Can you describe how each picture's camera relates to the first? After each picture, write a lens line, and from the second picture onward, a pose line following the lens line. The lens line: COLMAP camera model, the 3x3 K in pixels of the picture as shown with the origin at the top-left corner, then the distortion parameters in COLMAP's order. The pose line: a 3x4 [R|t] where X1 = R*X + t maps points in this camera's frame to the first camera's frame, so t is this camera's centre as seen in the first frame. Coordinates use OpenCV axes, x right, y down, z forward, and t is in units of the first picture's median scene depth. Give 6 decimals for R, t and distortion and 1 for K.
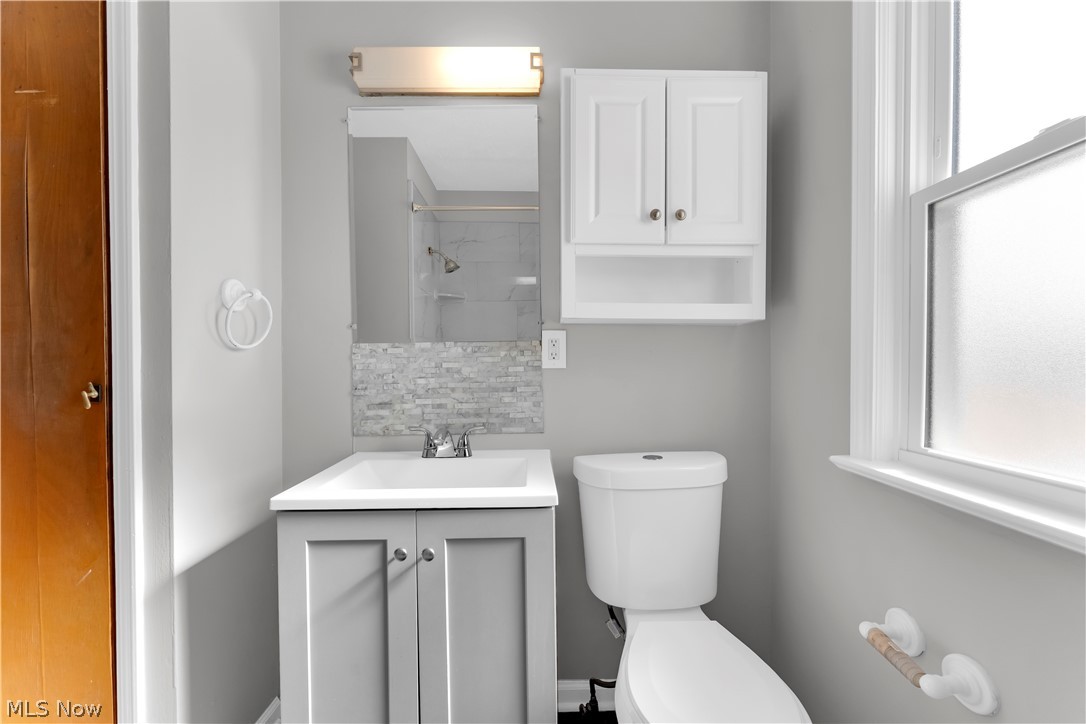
lens RADIAL K [[440.6, 0, 549.1], [0, 440.6, 369.5], [0, 0, 1]] dist [-0.003690, -0.000292]
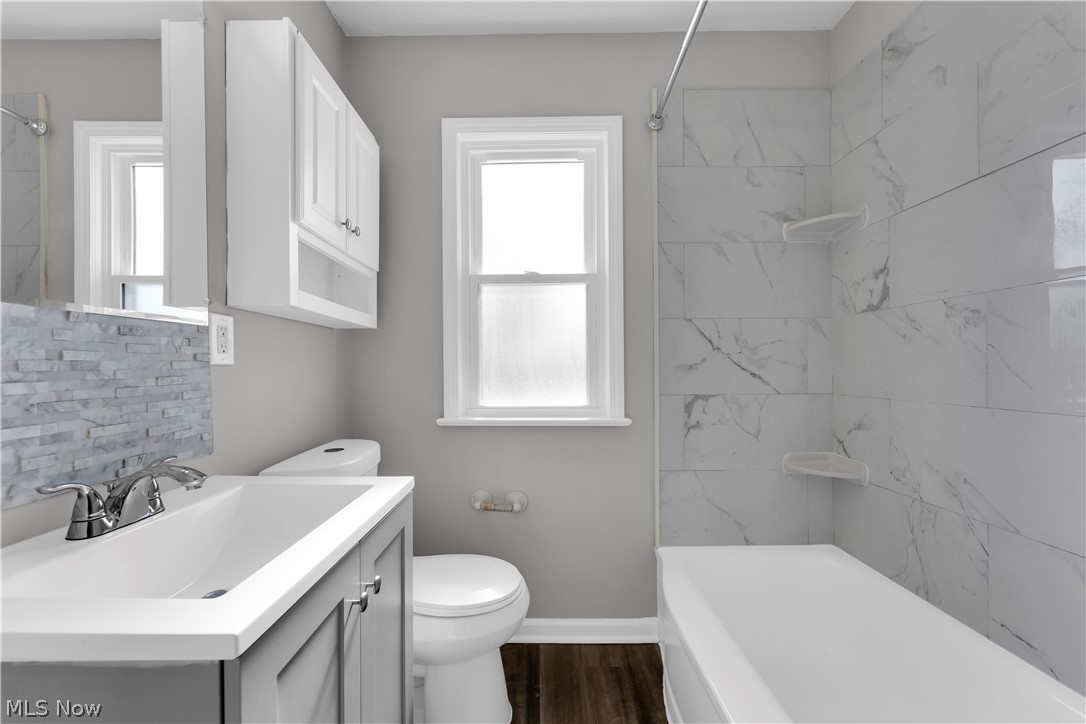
lens RADIAL K [[404.3, 0, 542.3], [0, 404.3, 368.2], [0, 0, 1]] dist [-0.005319, -0.000007]
pose [[0.054072, 0.002709, 0.998533, -0.663633], [0.016718, 0.999854, -0.003618, 0.015058], [-0.998397, 0.016889, 0.054019, 0.426465]]
